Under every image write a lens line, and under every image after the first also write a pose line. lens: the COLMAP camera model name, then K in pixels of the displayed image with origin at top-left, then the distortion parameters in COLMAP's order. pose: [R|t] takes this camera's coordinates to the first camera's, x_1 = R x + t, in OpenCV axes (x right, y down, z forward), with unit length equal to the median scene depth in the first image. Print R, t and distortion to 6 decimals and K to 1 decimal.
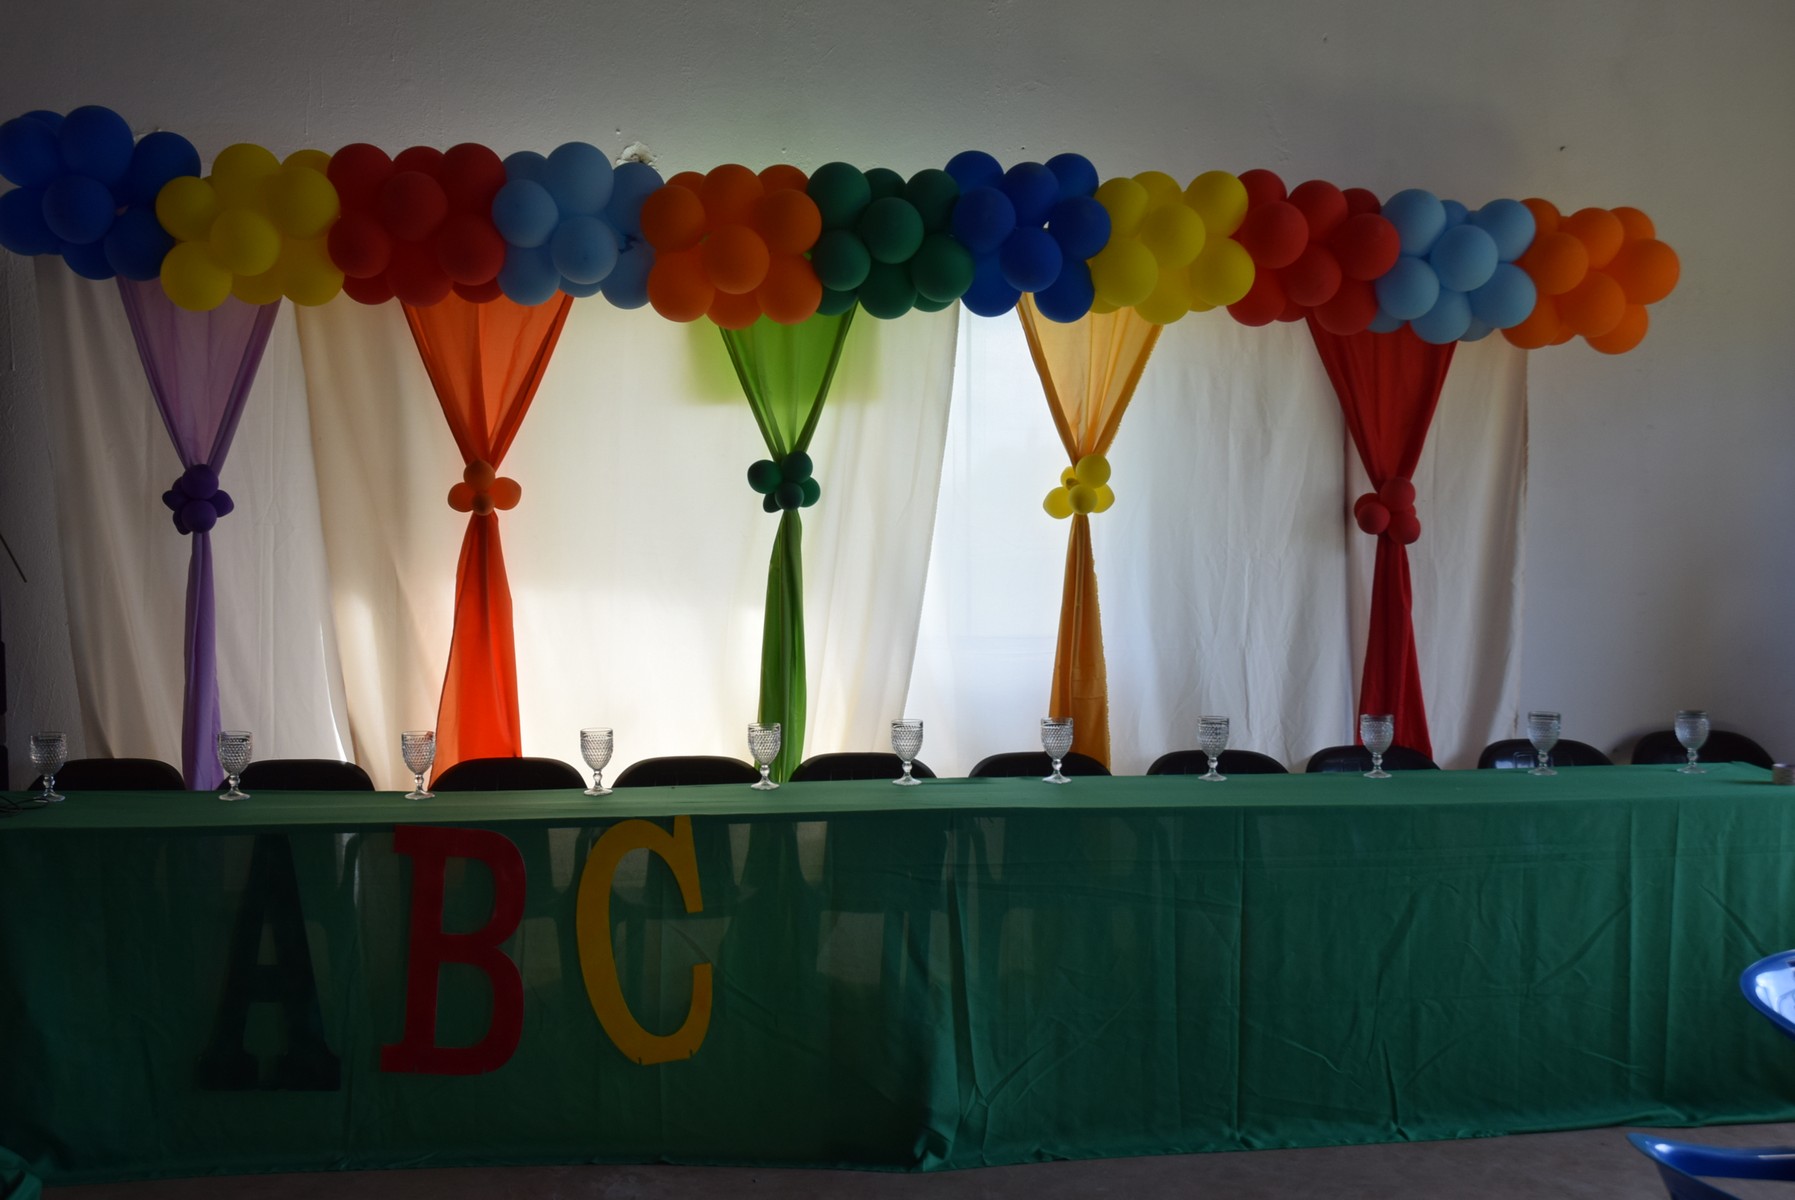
lens RADIAL K [[1886.1, 0, 897.5], [0, 1886.1, 600.0], [0, 0, 1]] dist [-0.056159, 0.020336]
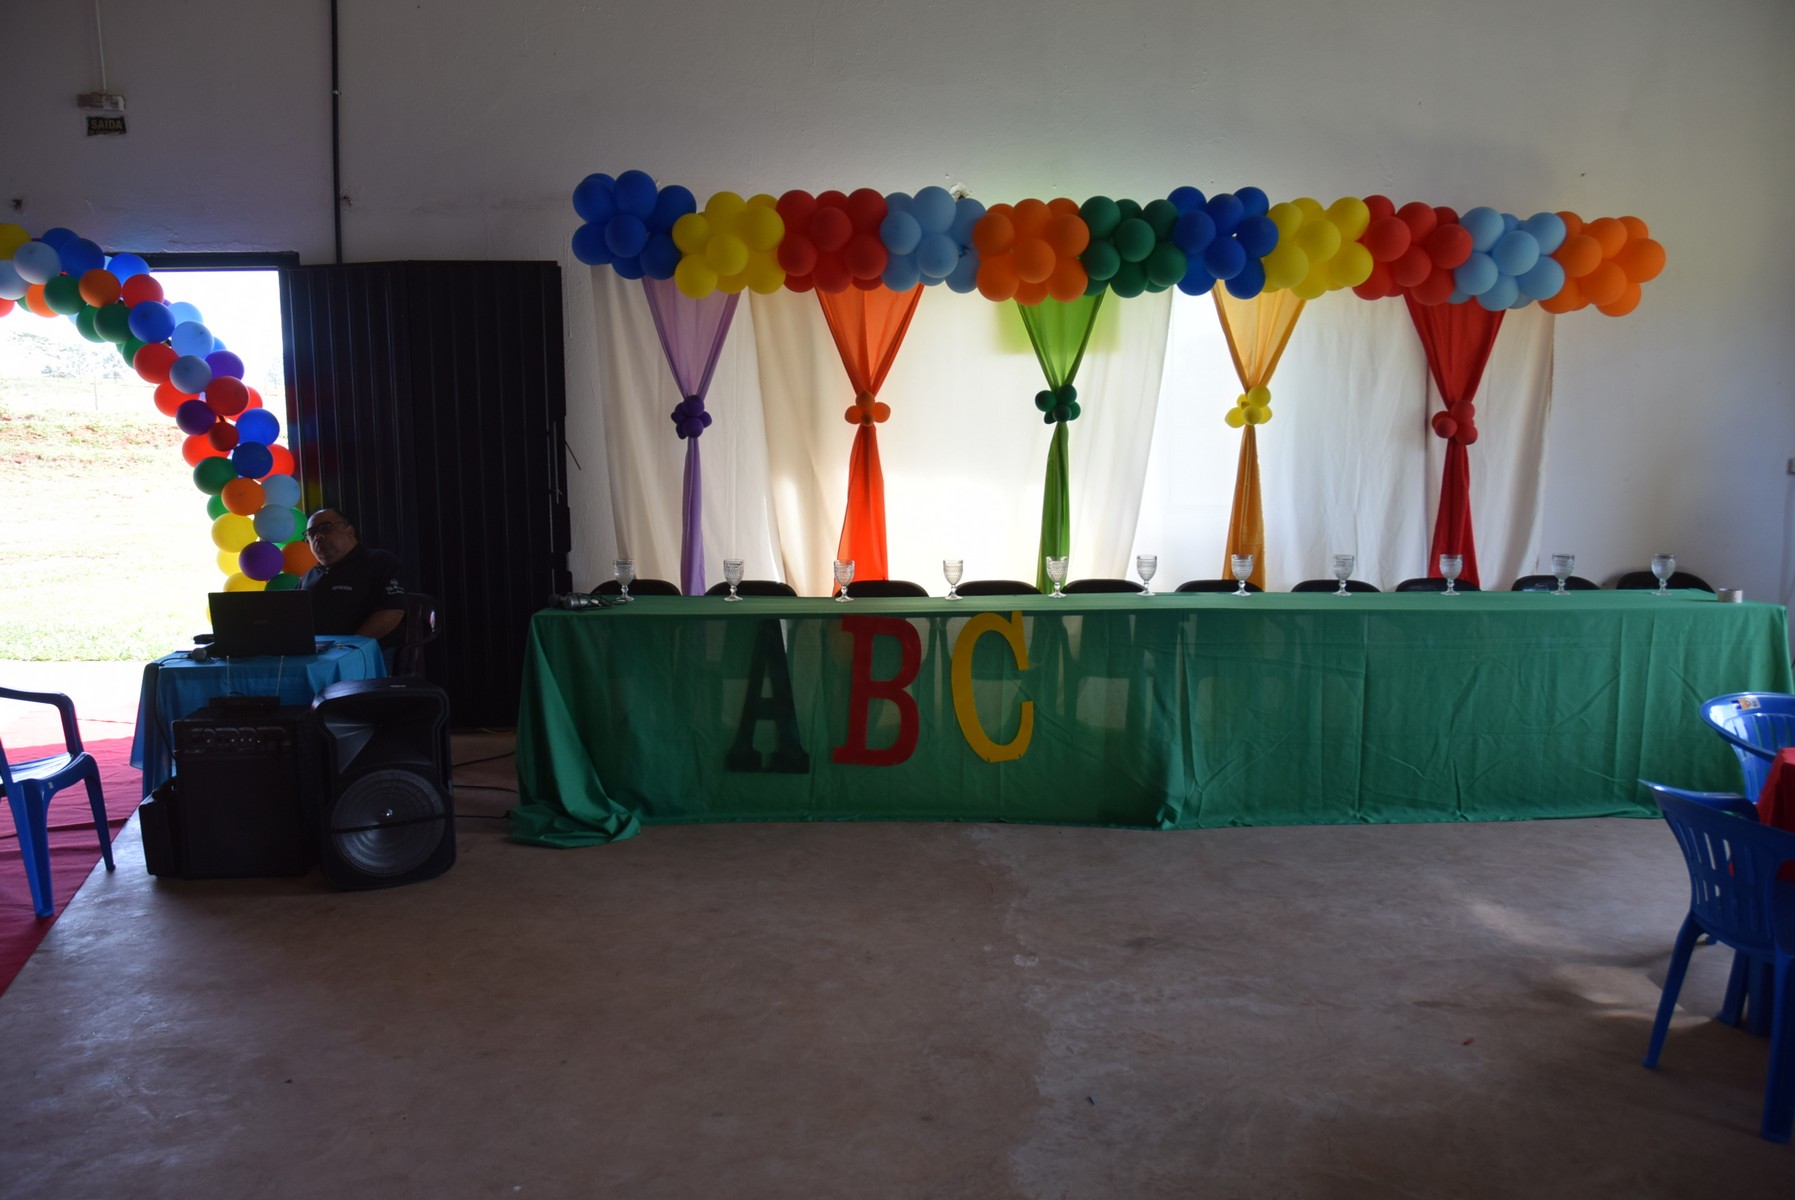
lens RADIAL K [[1340.0, 0, 897.5], [0, 1340.0, 600.0], [0, 0, 1]] dist [-0.052735, 0.011091]
pose [[0.993983, 0.010067, -0.109075, -0.072804], [-0.001091, 0.996629, 0.082038, 0.008218], [0.109533, -0.081425, 0.990642, -0.126950]]
